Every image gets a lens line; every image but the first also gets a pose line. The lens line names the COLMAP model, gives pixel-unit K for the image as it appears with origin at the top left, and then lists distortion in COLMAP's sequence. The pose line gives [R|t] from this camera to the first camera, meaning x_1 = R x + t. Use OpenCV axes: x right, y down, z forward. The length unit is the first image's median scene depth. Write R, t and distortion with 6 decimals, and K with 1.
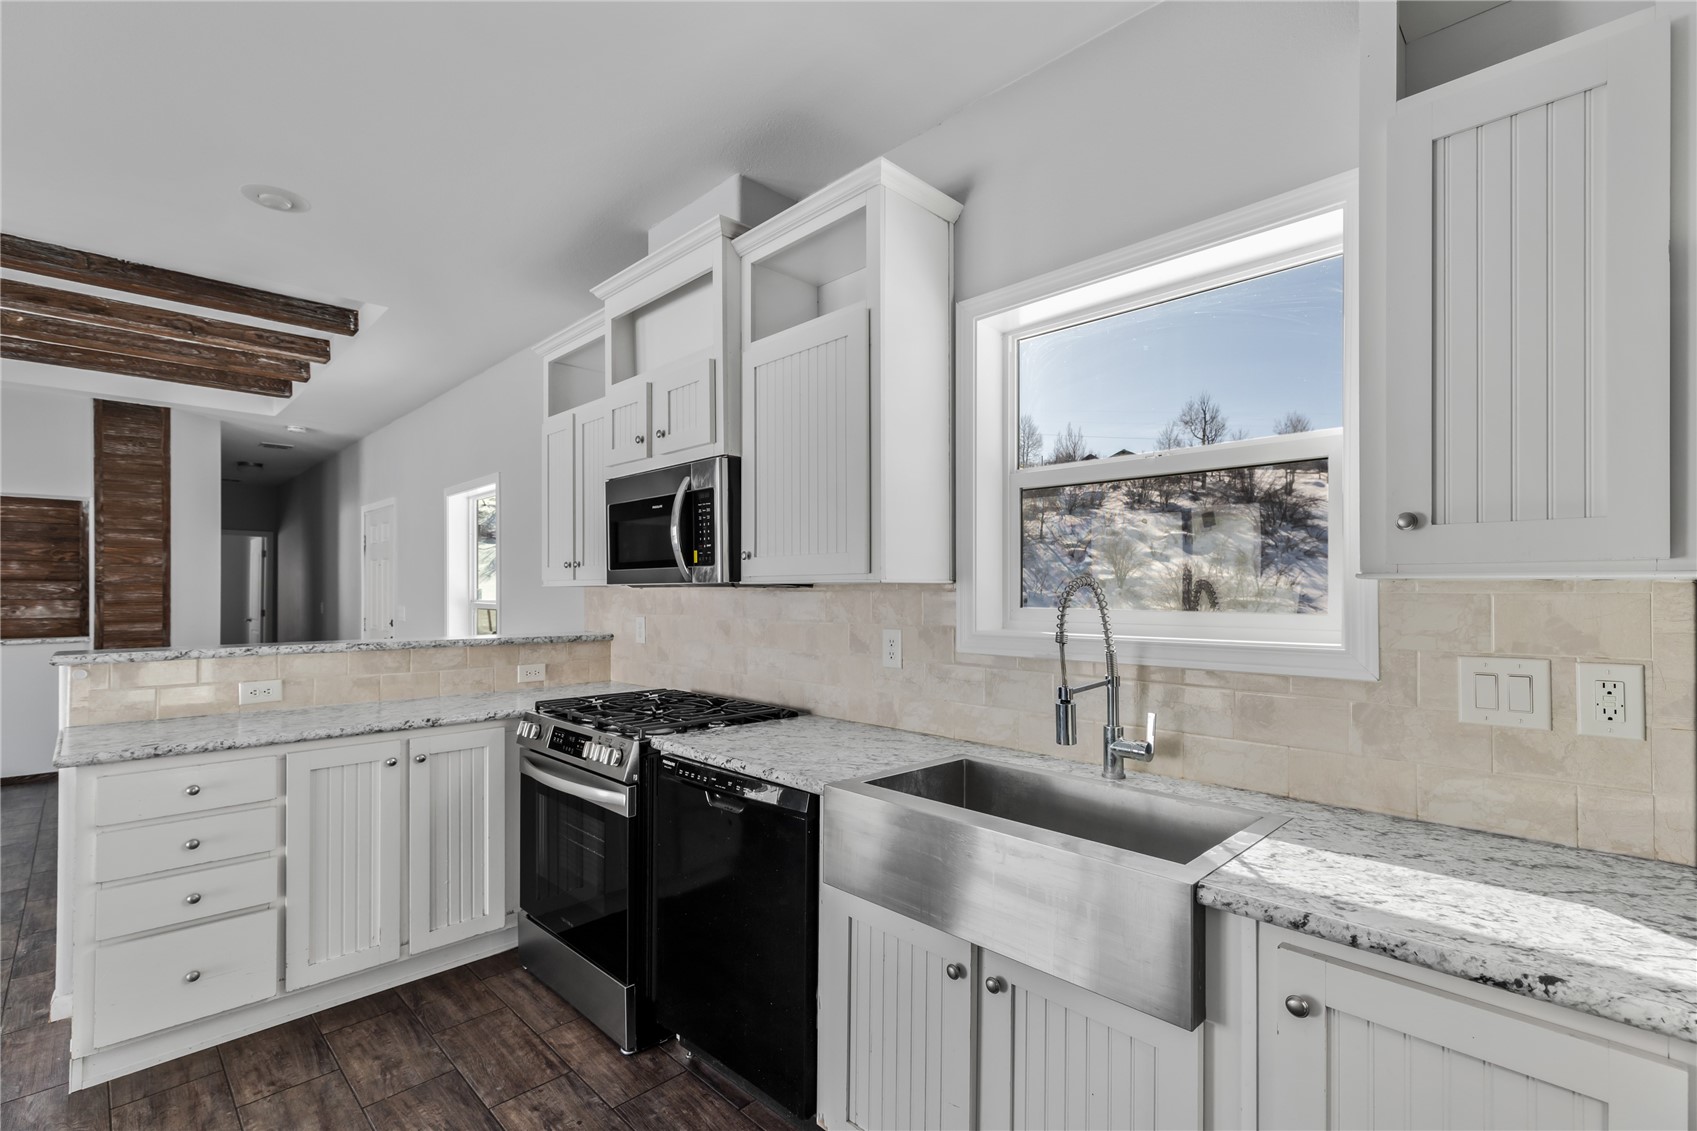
lens RADIAL K [[776.3, 0, 841.7], [0, 776.3, 584.2], [0, 0, 1]] dist [0.002942, 0.001117]
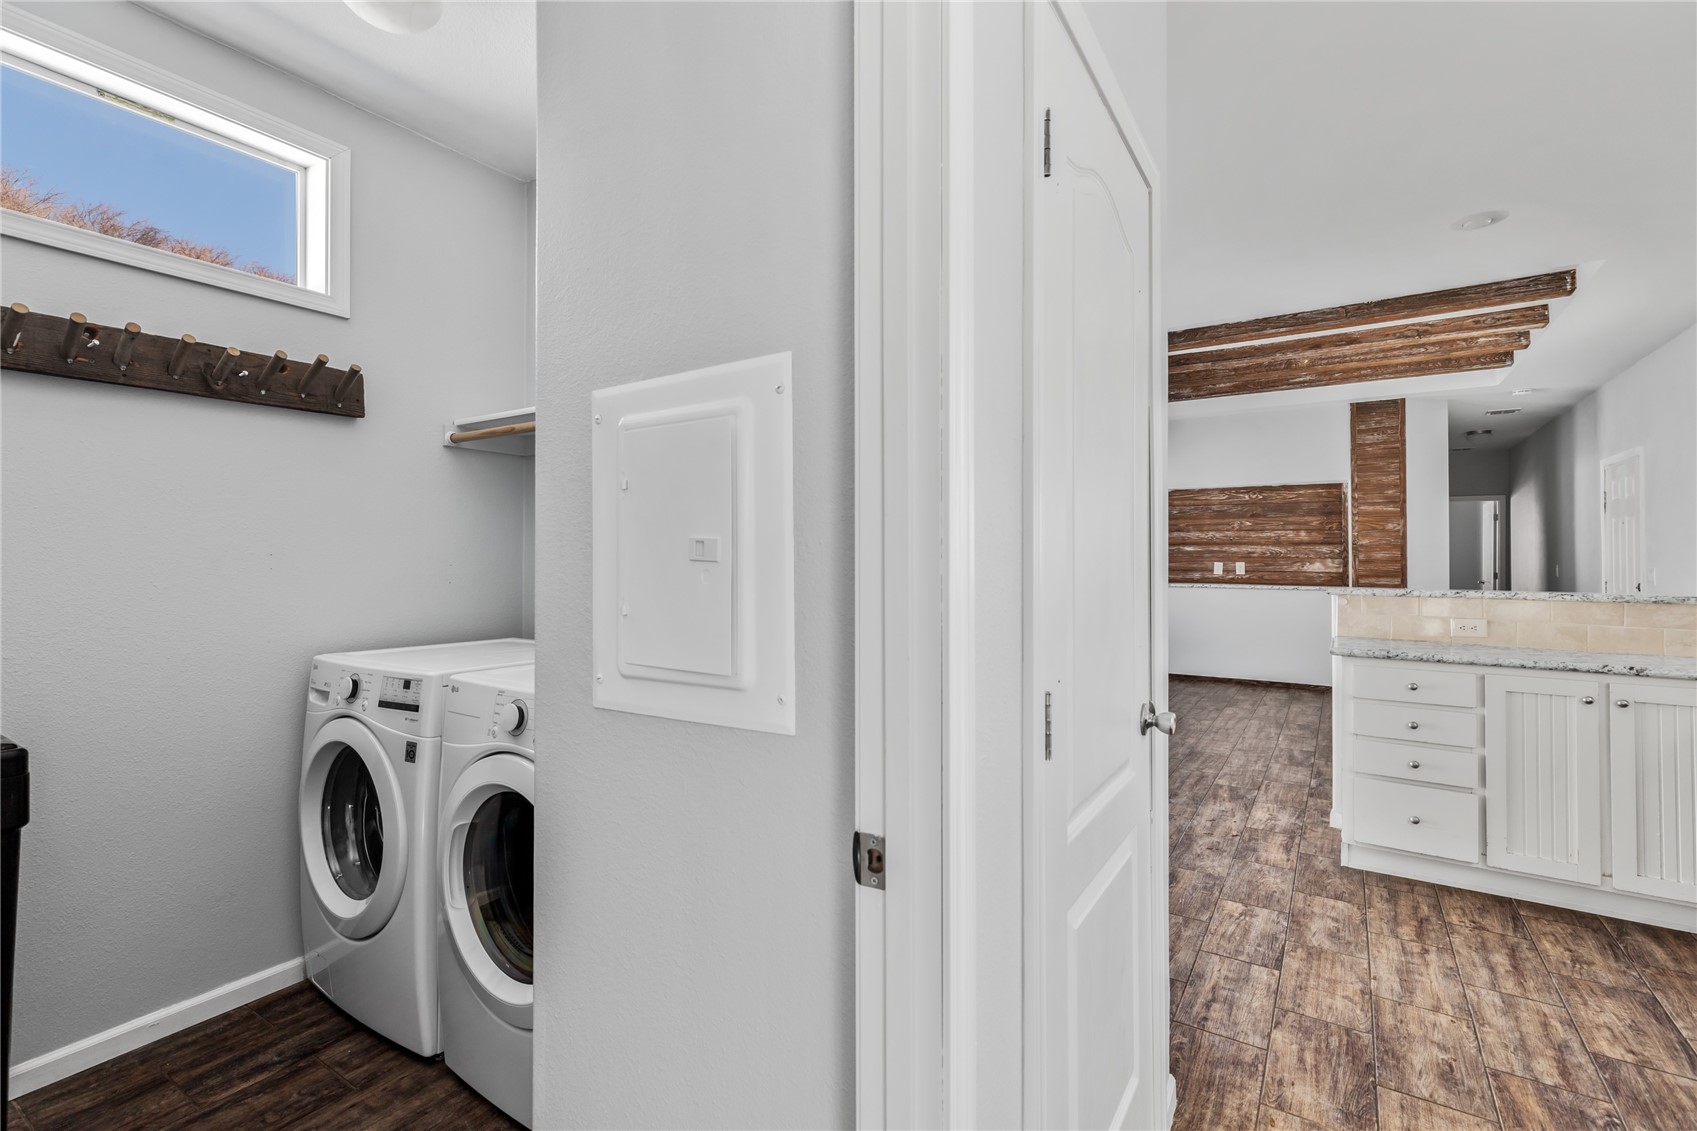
lens RADIAL K [[766.5, 0, 846.9], [0, 766.5, 550.0], [0, 0, 1]] dist [0.002299, 0.001371]
pose [[0.221482, -0.006689, -0.975141, 0.134776], [0.006649, 0.999964, -0.005349, 0.009659], [0.975142, -0.005299, 0.221519, -0.138118]]
